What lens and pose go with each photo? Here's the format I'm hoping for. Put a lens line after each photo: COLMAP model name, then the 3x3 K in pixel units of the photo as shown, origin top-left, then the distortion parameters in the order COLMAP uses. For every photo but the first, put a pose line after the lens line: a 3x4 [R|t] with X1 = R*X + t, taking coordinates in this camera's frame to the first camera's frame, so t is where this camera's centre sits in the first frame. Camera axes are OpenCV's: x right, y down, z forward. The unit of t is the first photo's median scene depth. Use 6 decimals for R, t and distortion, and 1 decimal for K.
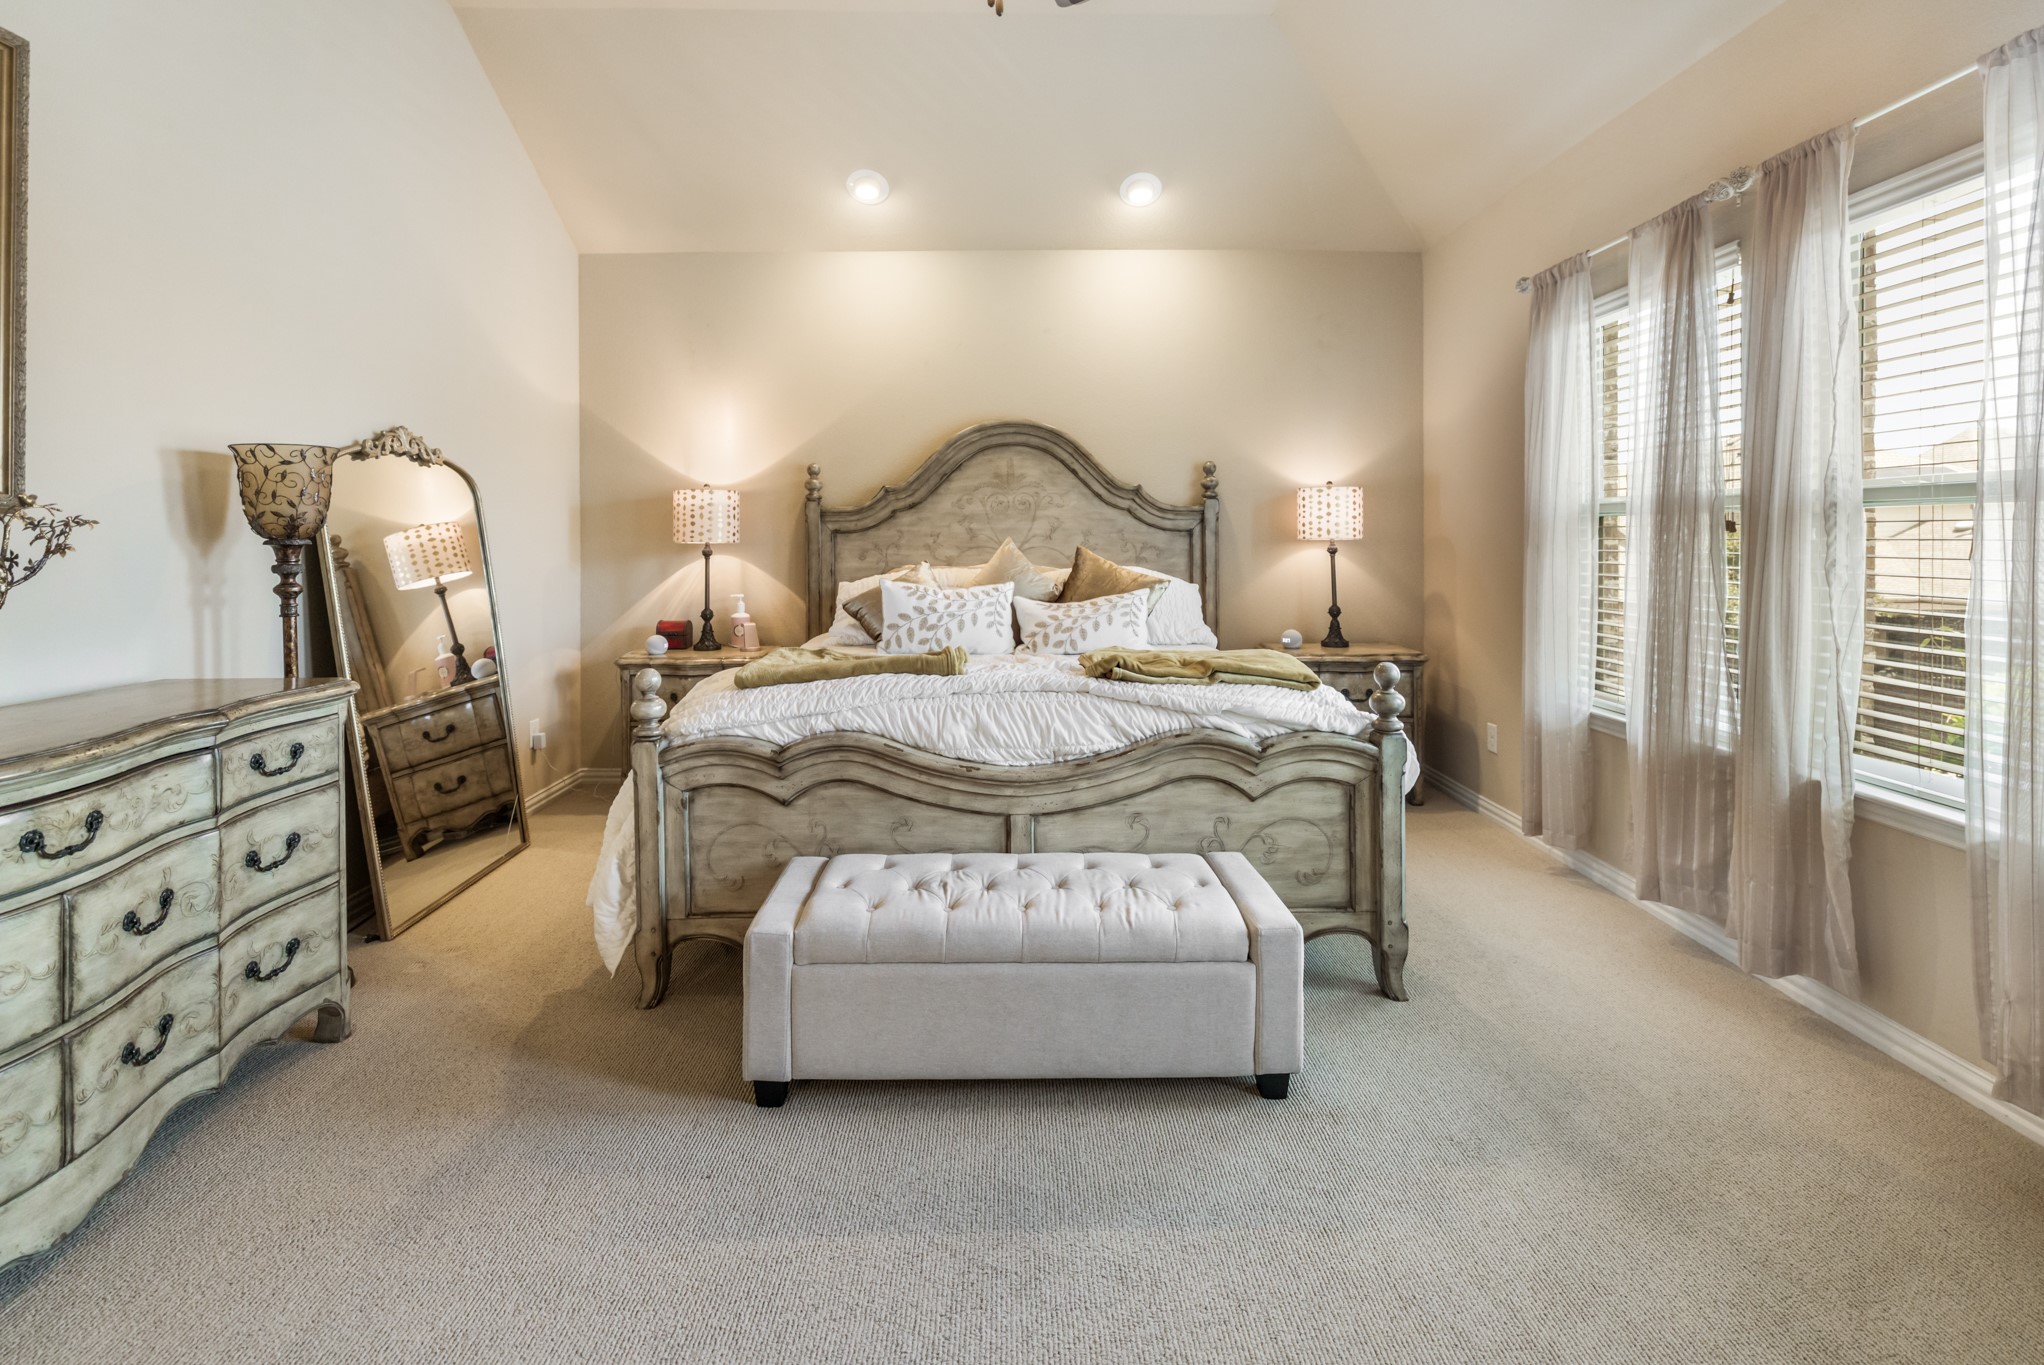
lens RADIAL K [[890.0, 0, 1052.8], [0, 890.0, 529.7], [0, 0, 1]] dist [0.000610, 0.000892]
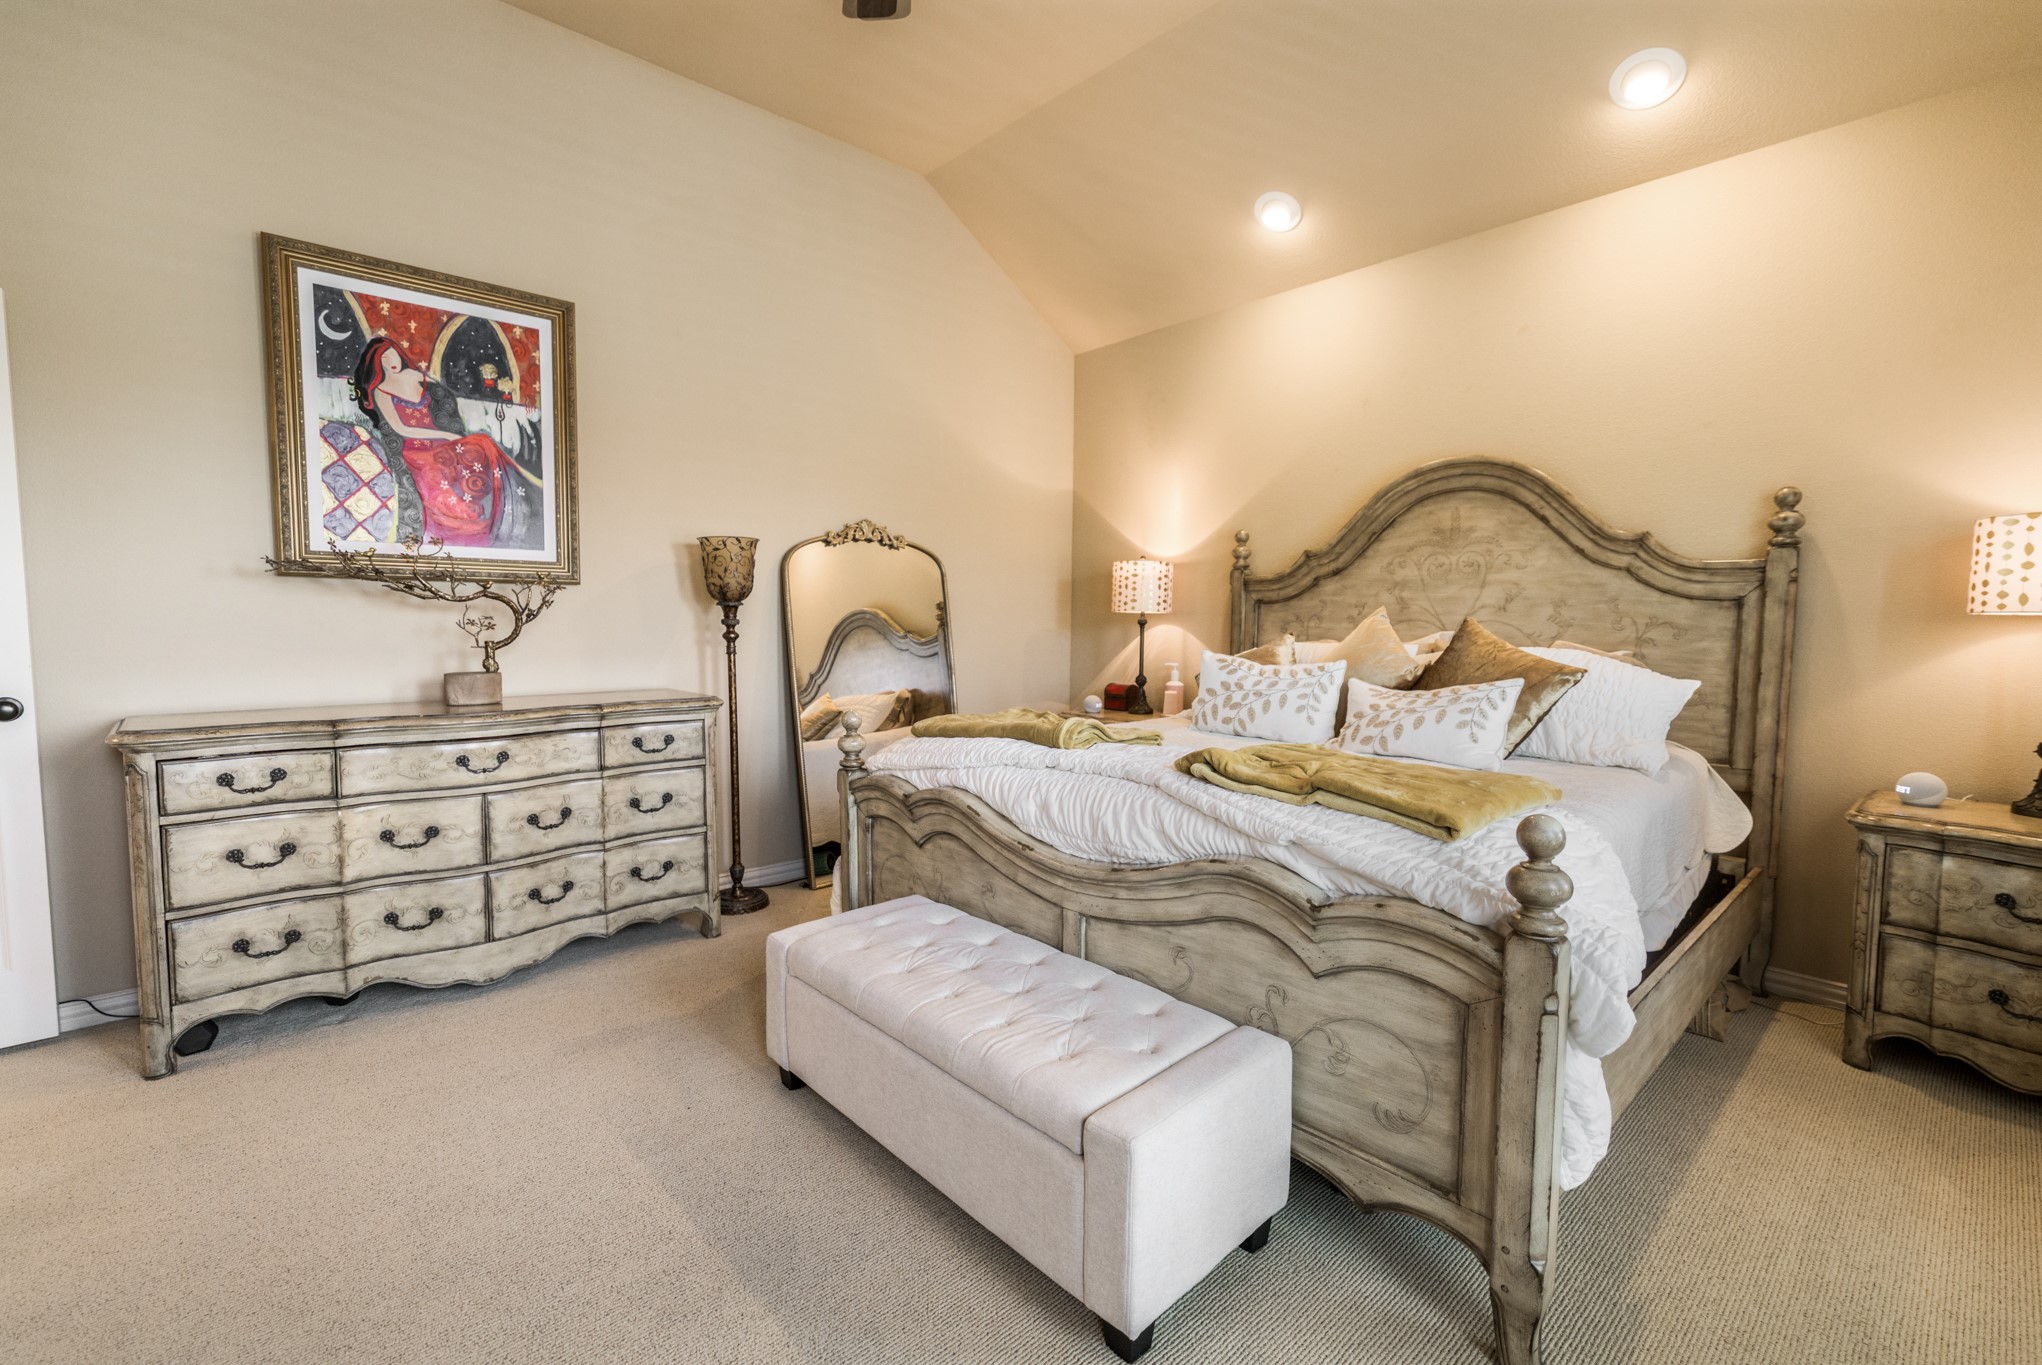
lens RADIAL K [[889.1, 0, 1055.2], [0, 889.1, 670.7], [0, 0, 1]] dist [0.000610, 0.000892]
pose [[0.673701, 0.054351, -0.737002, 0.584261], [-0.004351, 0.997566, 0.069589, 0.019694], [0.738991, -0.043675, 0.672298, 0.396853]]
